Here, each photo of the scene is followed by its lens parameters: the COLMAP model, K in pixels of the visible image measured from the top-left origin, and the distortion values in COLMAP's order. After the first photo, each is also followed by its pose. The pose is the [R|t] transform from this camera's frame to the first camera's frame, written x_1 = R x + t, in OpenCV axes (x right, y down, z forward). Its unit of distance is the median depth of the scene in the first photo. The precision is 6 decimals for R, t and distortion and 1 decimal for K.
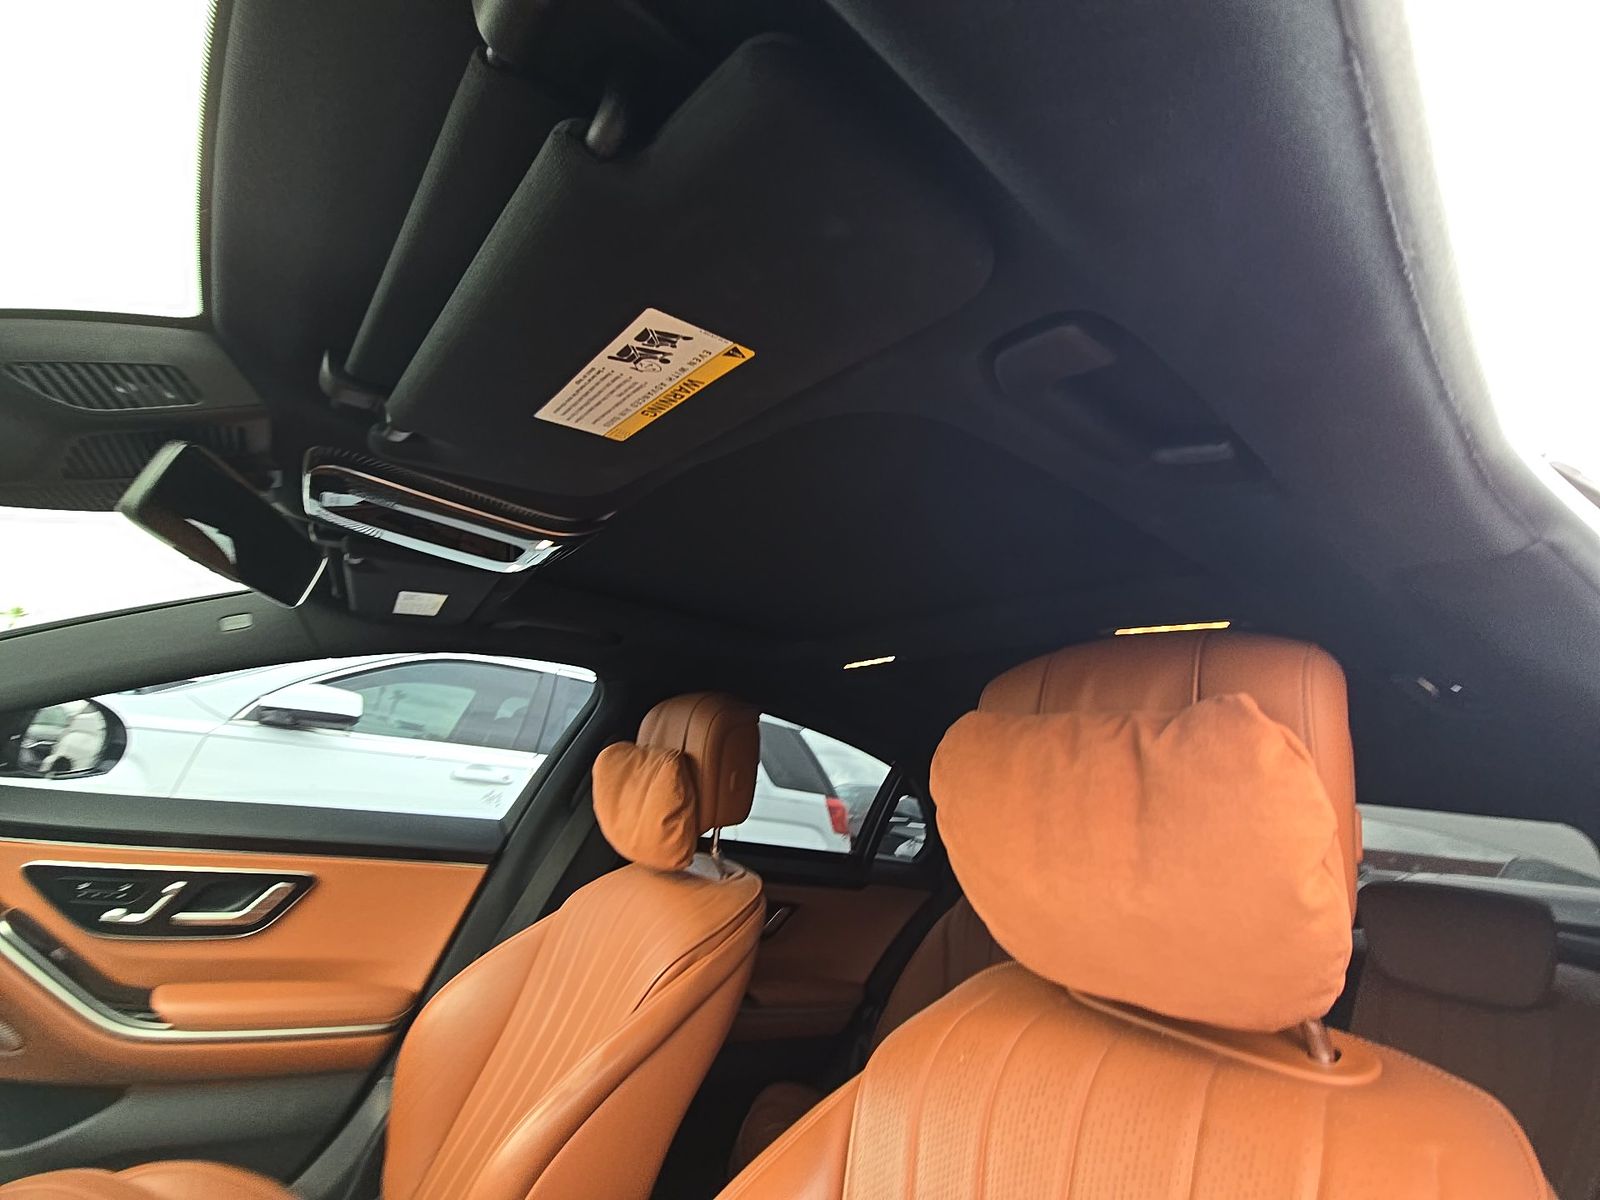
lens RADIAL K [[646.3, 0, 800.0], [0, 646.3, 590.0], [0, 0, 1]] dist [0.000156, -0.005508]
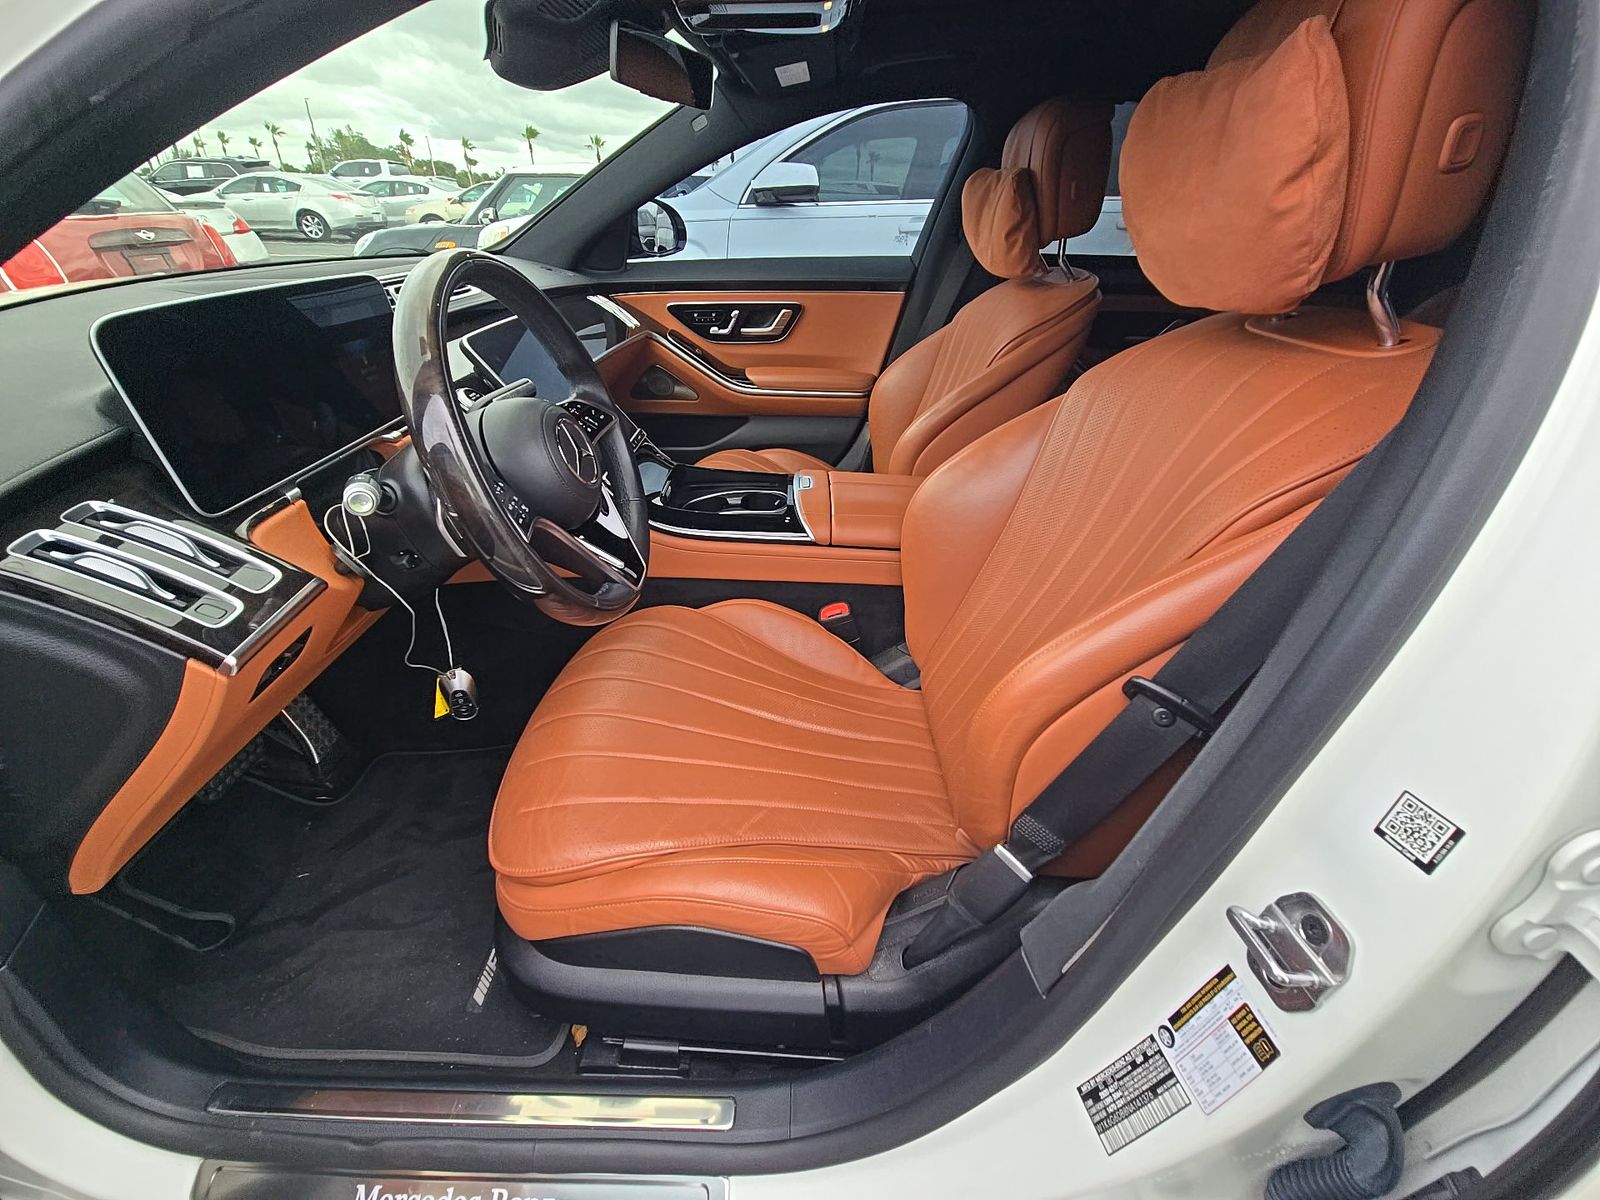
lens RADIAL K [[646.3, 0, 814.6], [0, 646.3, 595.5], [0, 0, 1]] dist [0.000156, -0.005508]
pose [[0.790716, 0.193735, -0.580719, 0.320264], [0.284717, 0.723387, 0.629005, -0.020015], [0.541945, -0.662705, 0.516834, -0.258544]]
